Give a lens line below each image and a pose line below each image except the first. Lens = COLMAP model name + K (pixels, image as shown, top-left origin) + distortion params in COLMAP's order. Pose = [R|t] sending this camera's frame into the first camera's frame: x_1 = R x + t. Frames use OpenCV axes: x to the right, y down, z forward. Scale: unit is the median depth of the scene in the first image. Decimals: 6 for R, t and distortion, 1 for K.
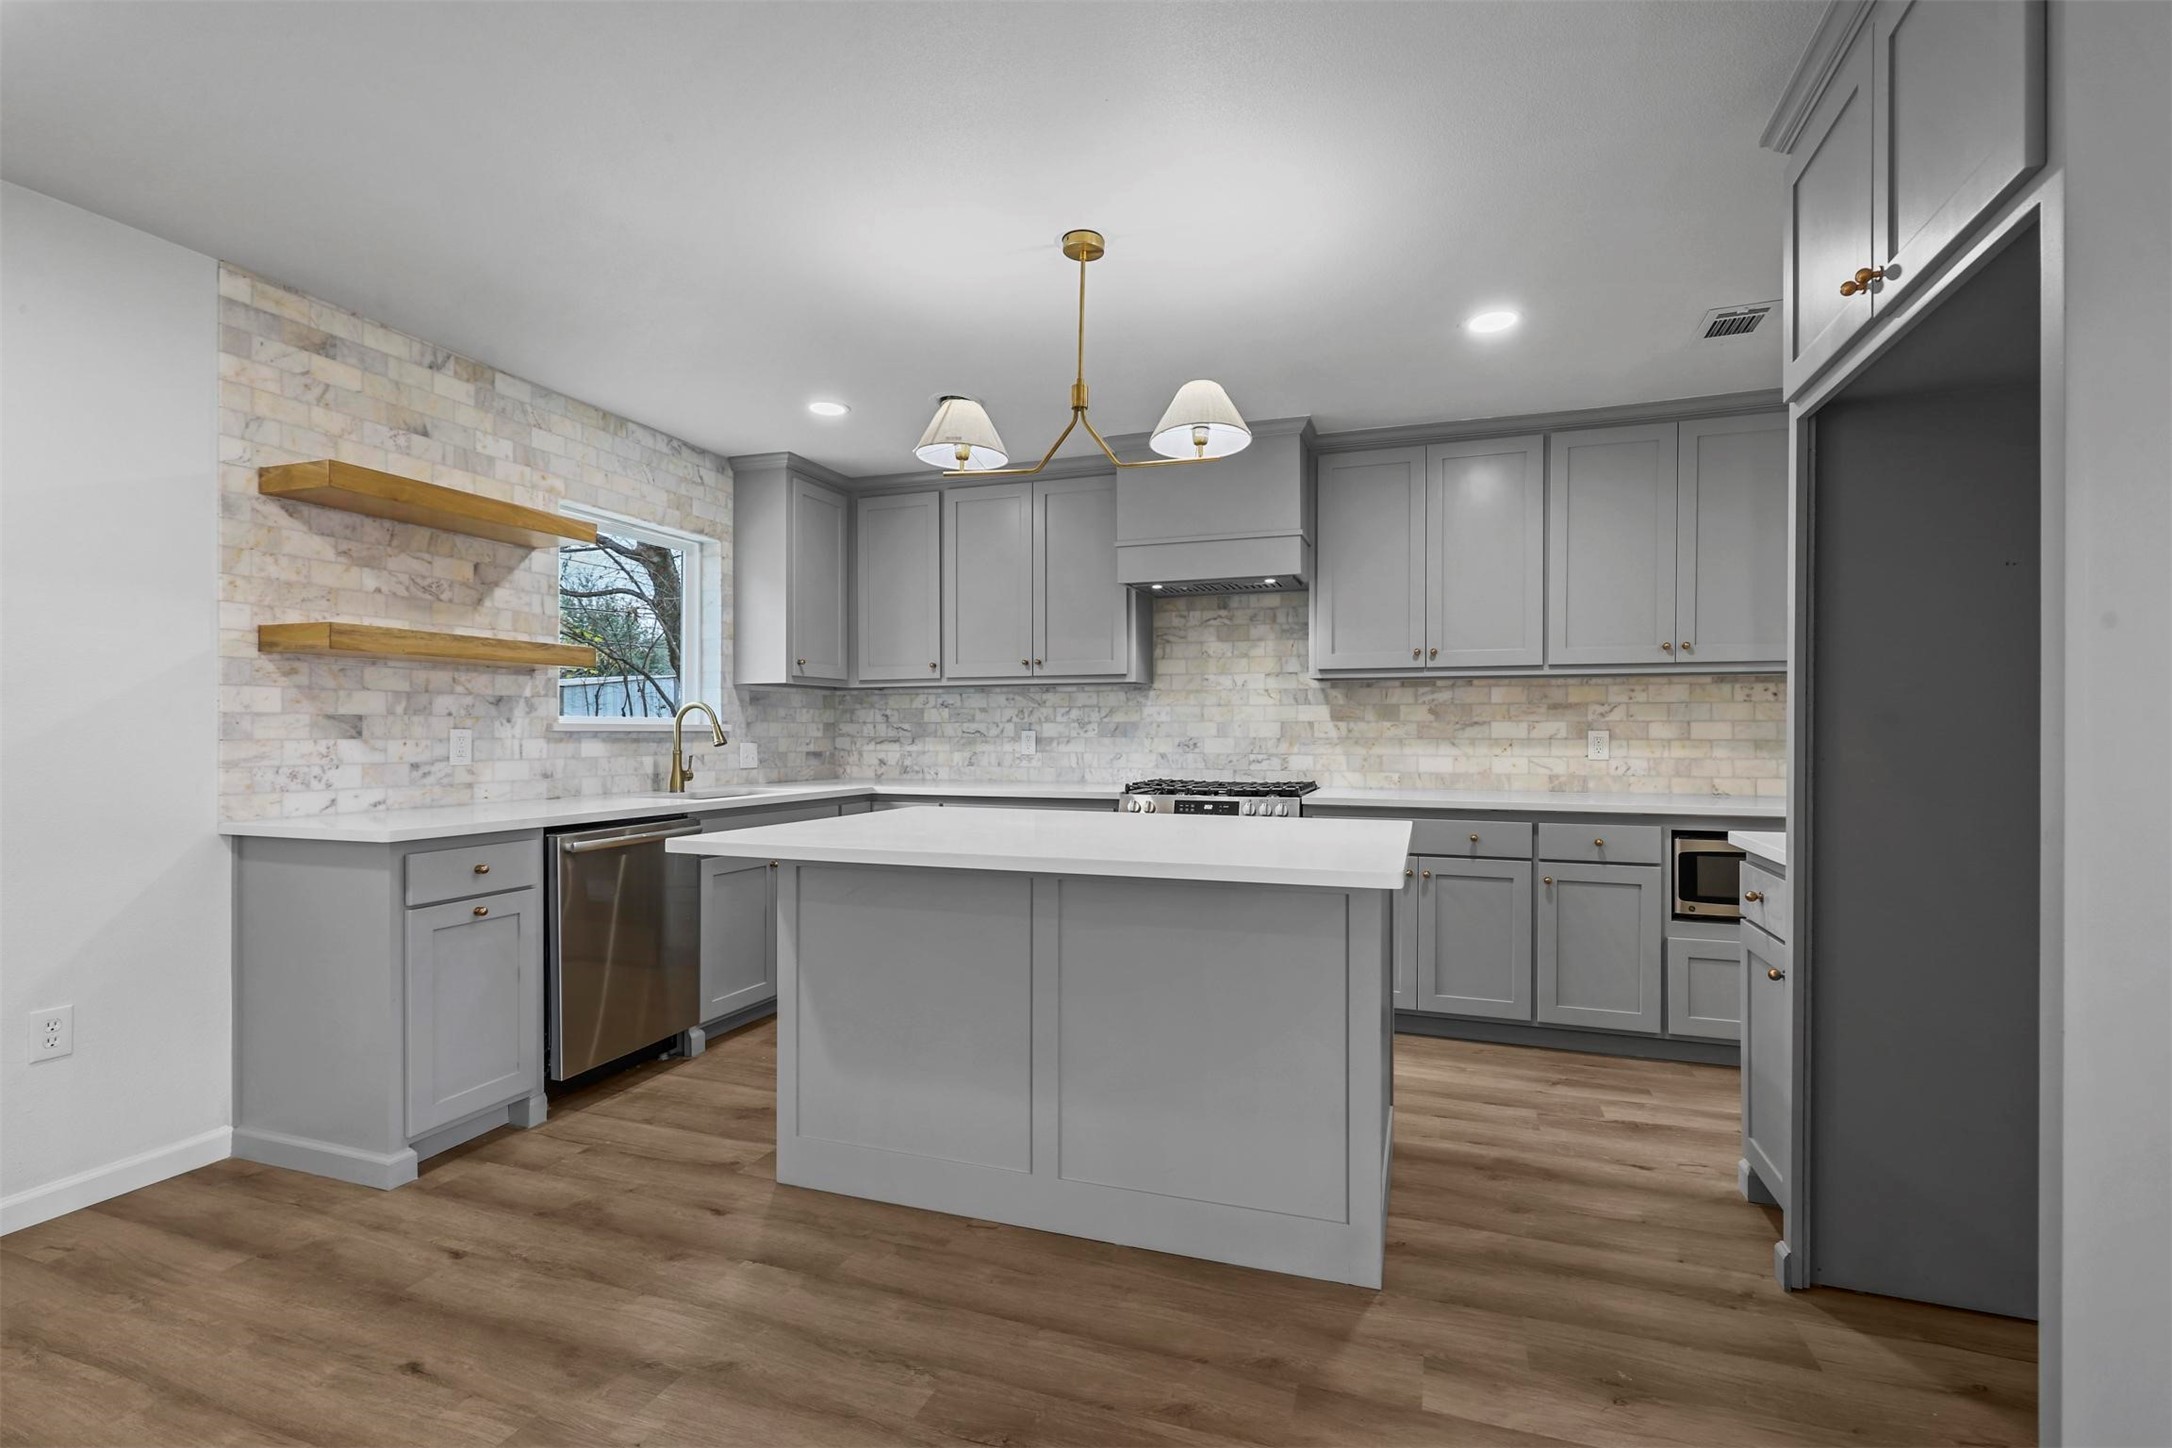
lens RADIAL K [[990.3, 0, 1083.9], [0, 990.3, 726.0], [0, 0, 1]] dist [0.001486, -0.000103]
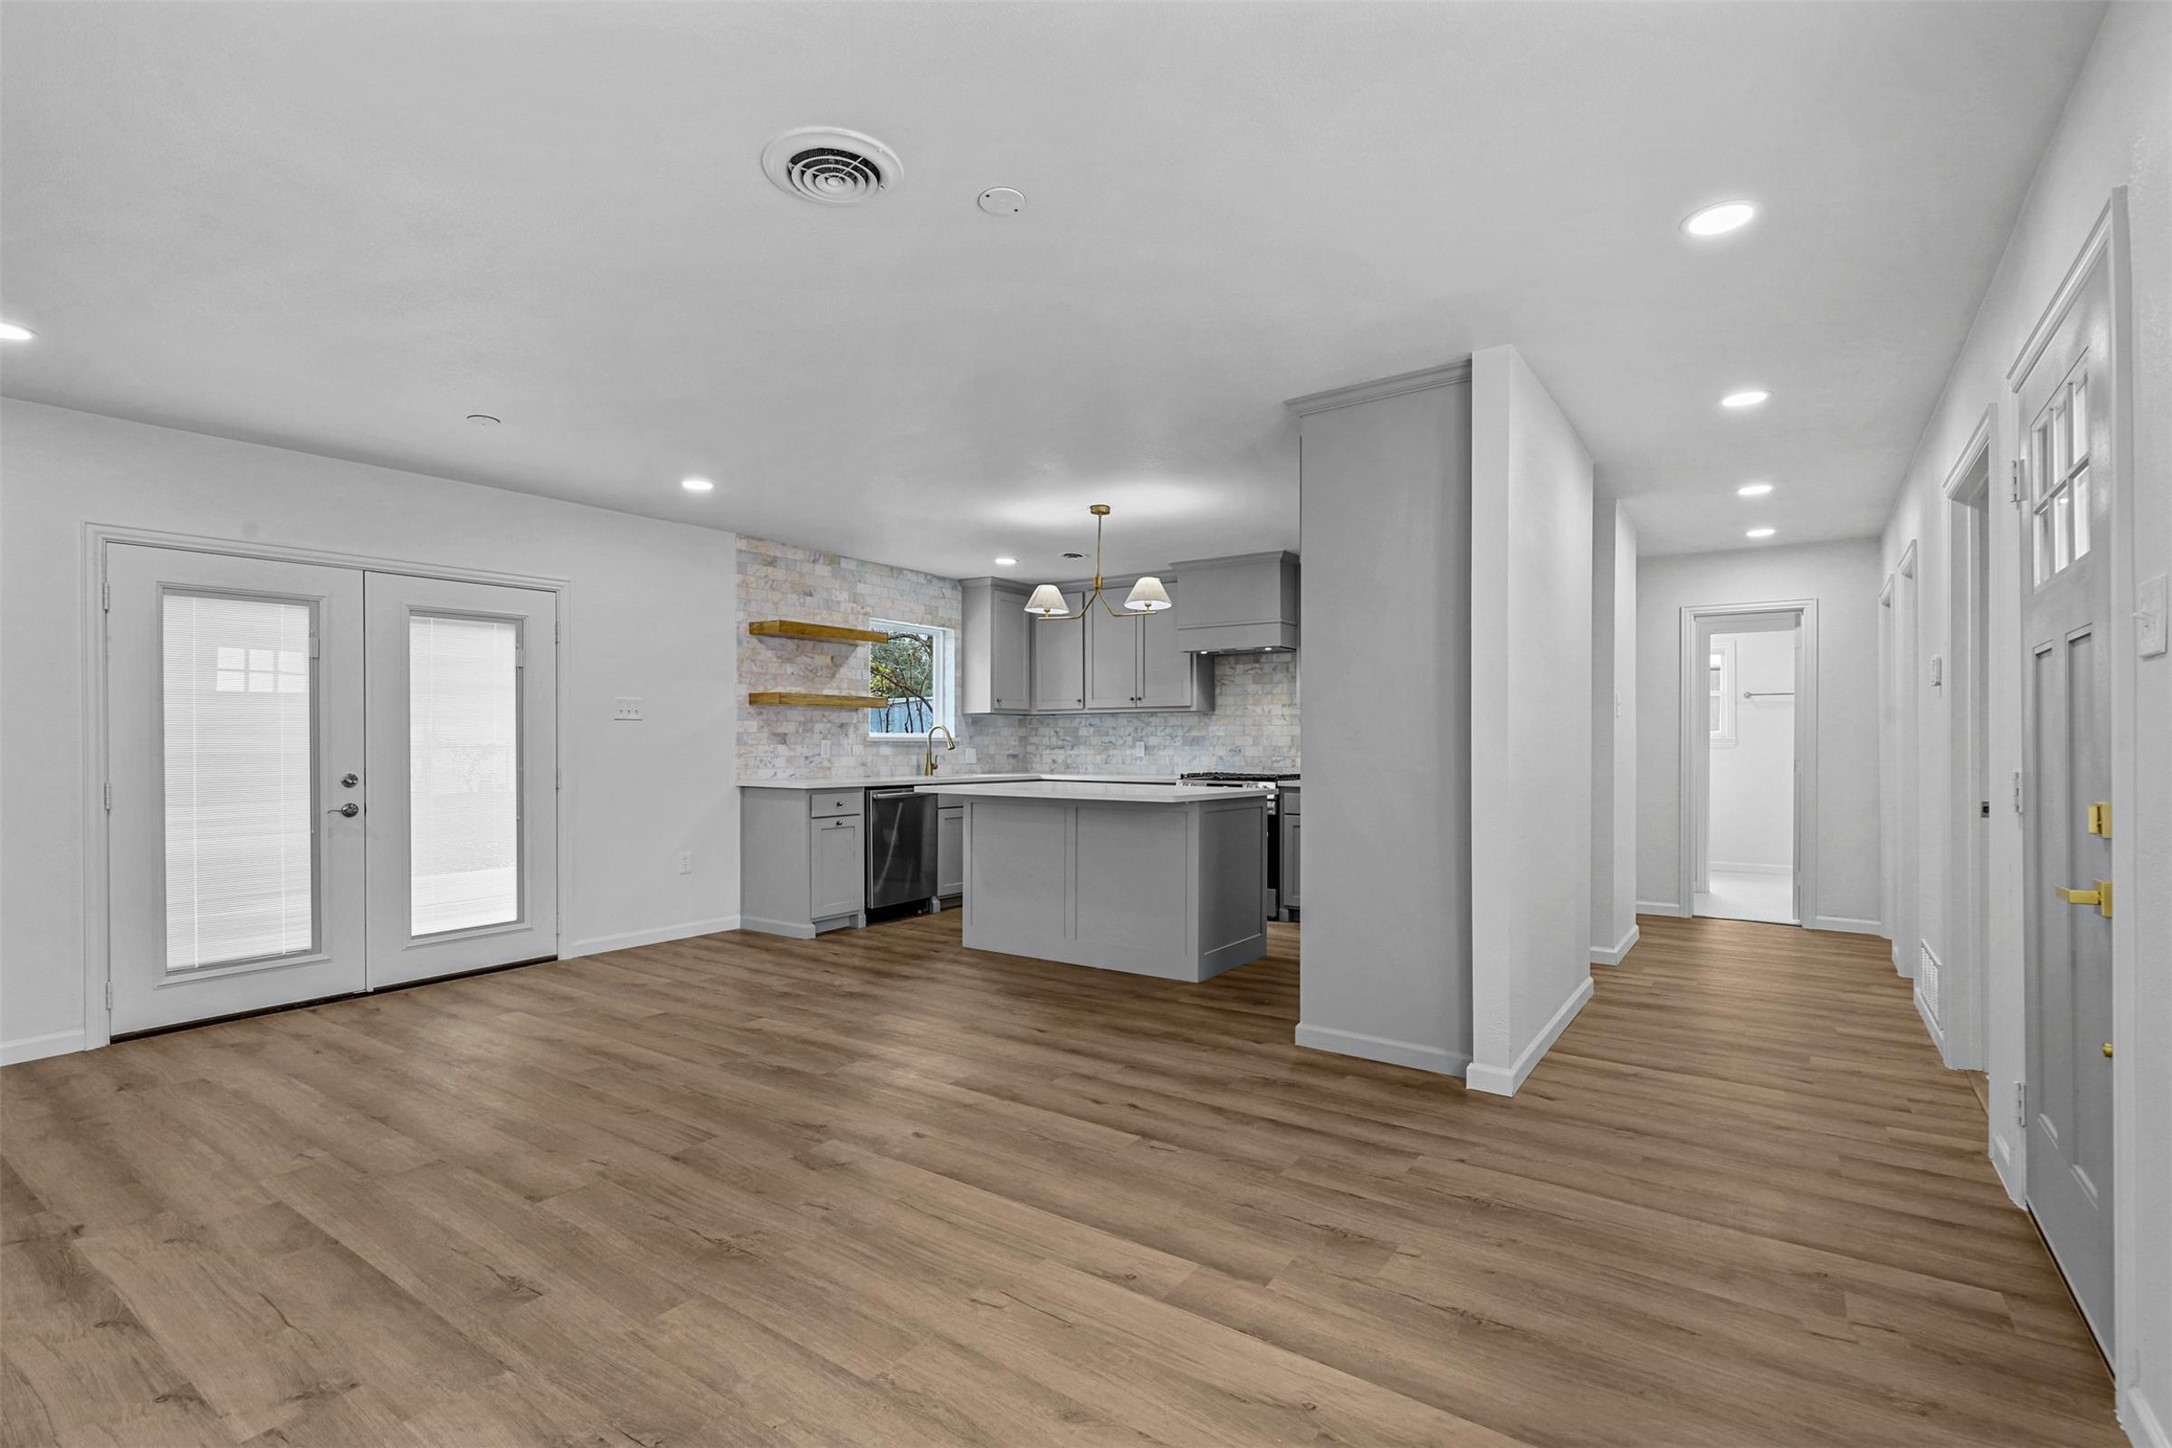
lens RADIAL K [[990.3, 0, 1080.1], [0, 990.3, 741.1], [0, 0, 1]] dist [0.001486, -0.000103]
pose [[0.964707, 0.000691, -0.263323, 0.378446], [-0.000099, 0.999997, 0.002261, 0.000997], [0.263324, -0.002155, 0.964705, -0.763948]]
